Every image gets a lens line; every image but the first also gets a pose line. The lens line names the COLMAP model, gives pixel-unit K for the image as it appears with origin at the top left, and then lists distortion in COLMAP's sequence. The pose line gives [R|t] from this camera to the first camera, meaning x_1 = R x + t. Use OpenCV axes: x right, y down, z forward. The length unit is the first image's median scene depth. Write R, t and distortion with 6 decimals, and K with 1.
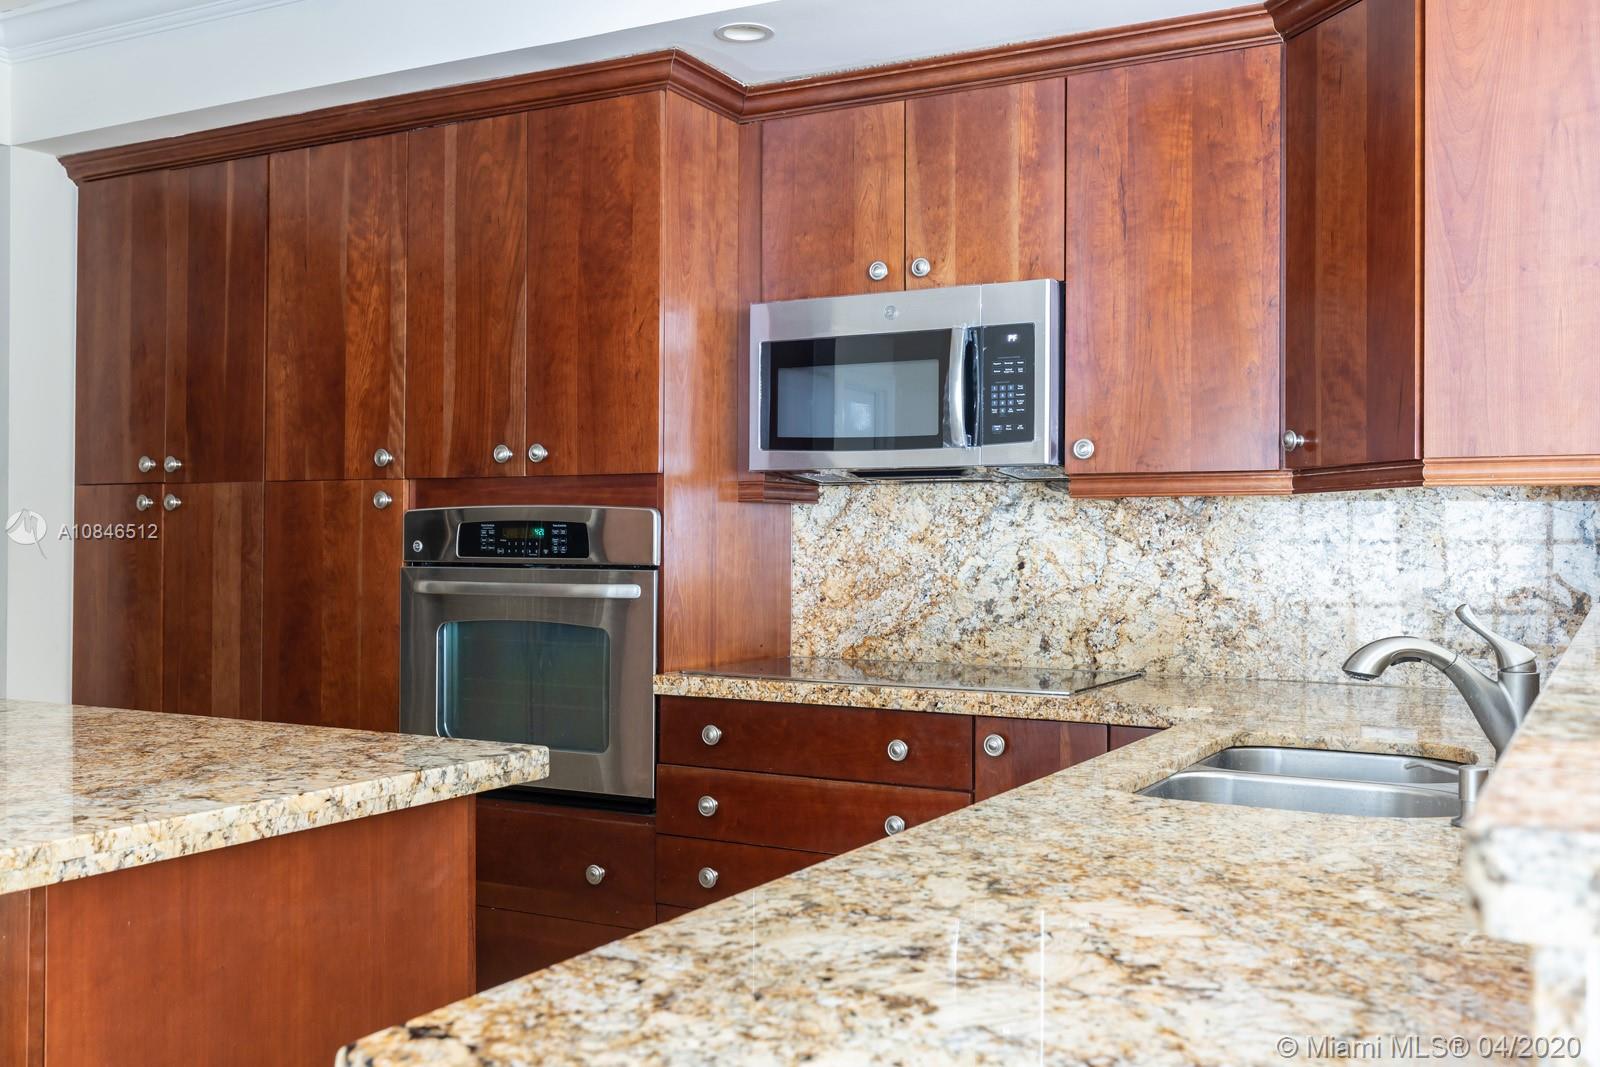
lens RADIAL K [[1550.1, 0, 773.6], [0, 1550.1, 532.3], [0, 0, 1]] dist [0.001721, 0.010087]
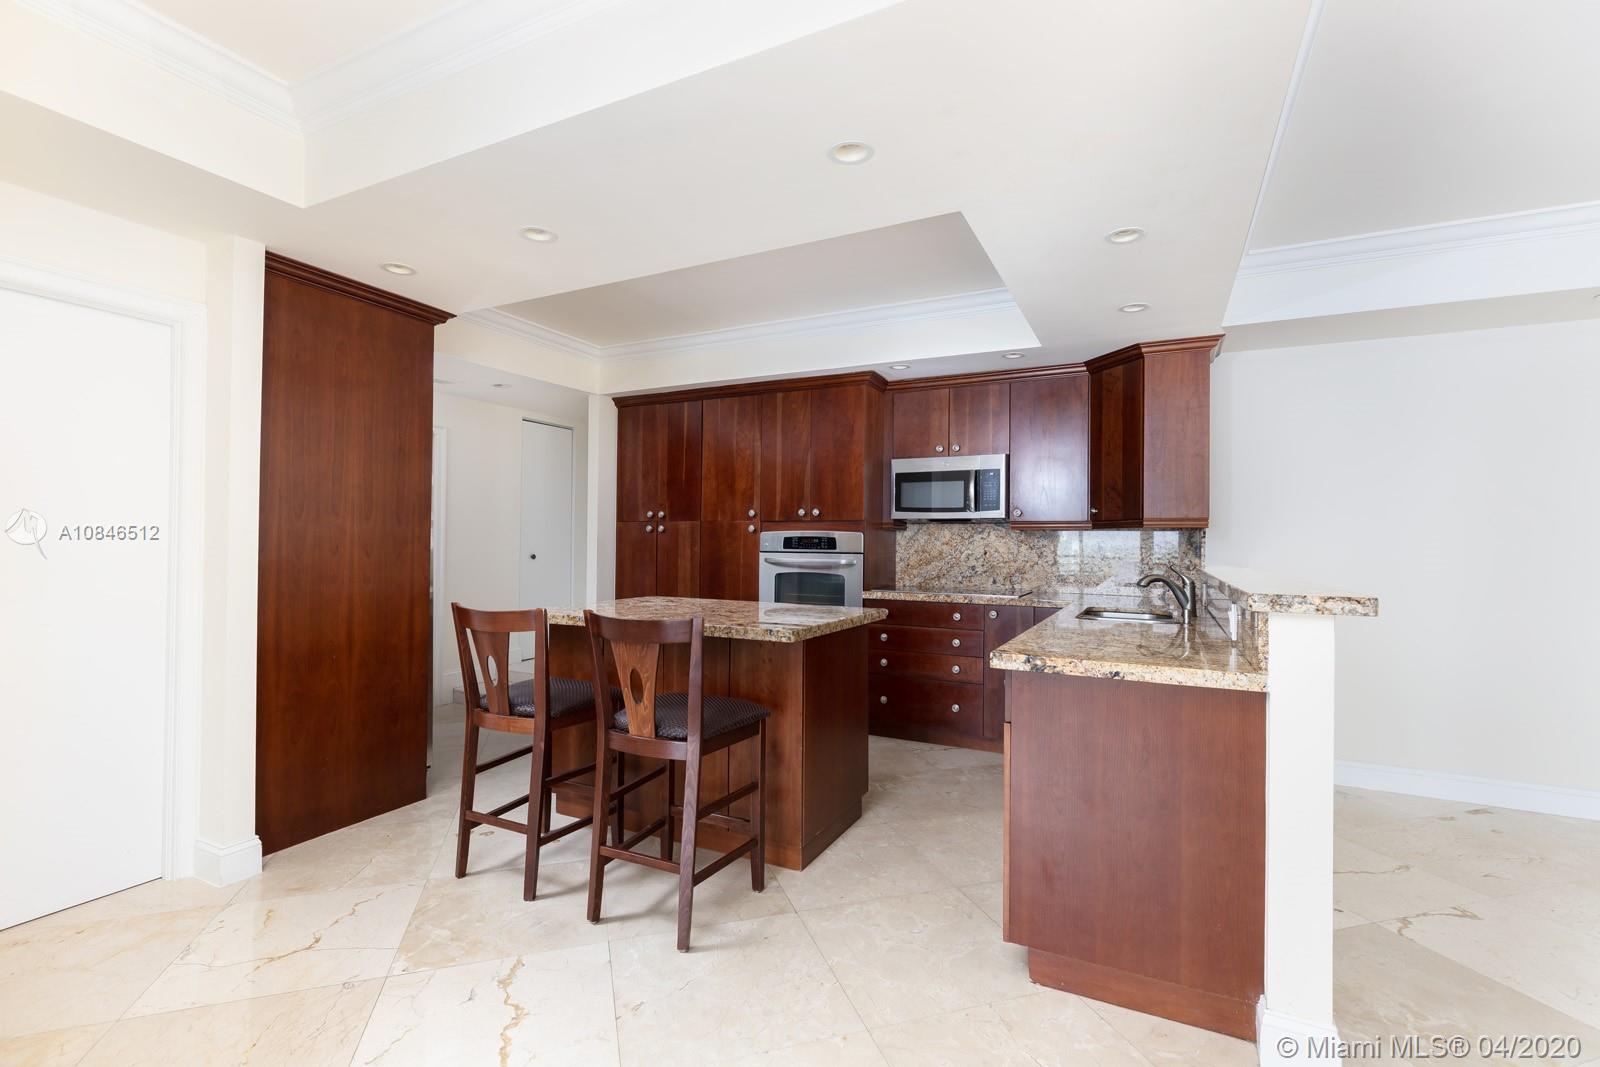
lens RADIAL K [[705.9, 0, 800.0], [0, 705.9, 533.5], [0, 0, 1]] dist [0.000927, 0.000234]
pose [[0.999370, 0.005526, 0.035066, -0.223043], [-0.005215, 0.999946, -0.008954, -0.001294], [-0.035114, 0.008765, 0.999345, -0.266041]]
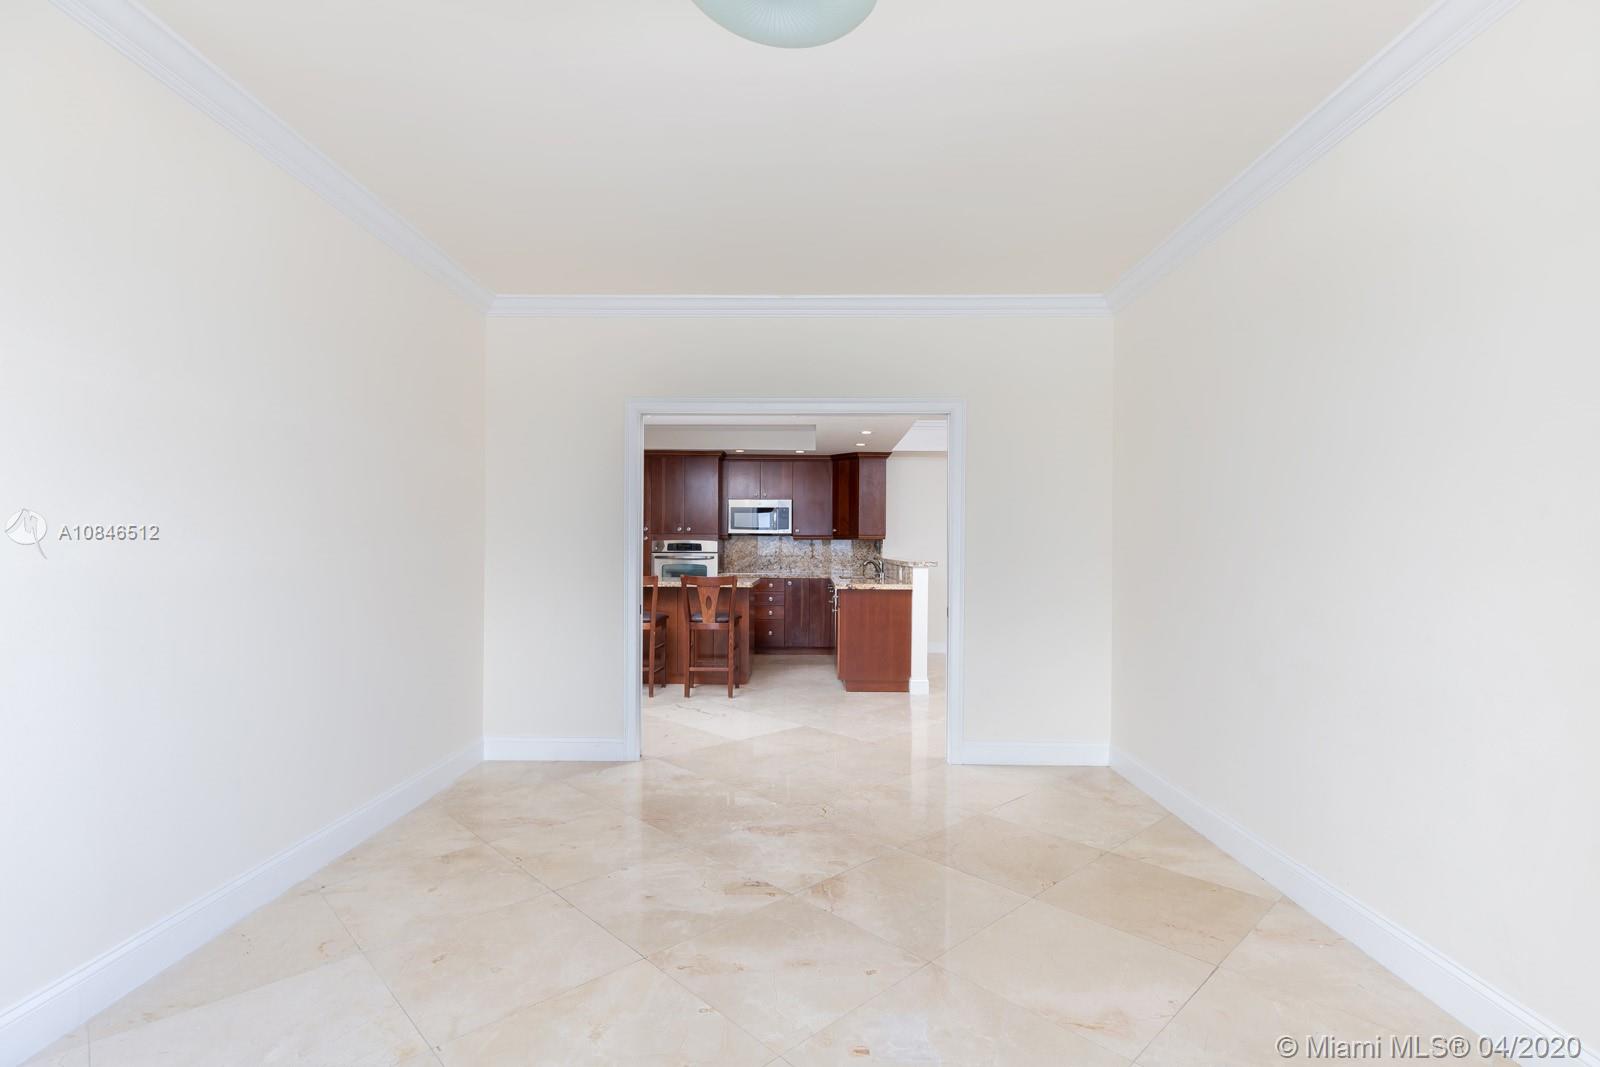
lens RADIAL K [[705.9, 0, 800.0], [0, 705.9, 533.5], [0, 0, 1]] dist [0.000927, 0.000234]
pose [[0.886125, 0.008210, 0.463373, -0.856192], [-0.001101, 0.999878, -0.015609, -0.003927], [-0.463444, 0.013322, 0.886026, -1.100611]]
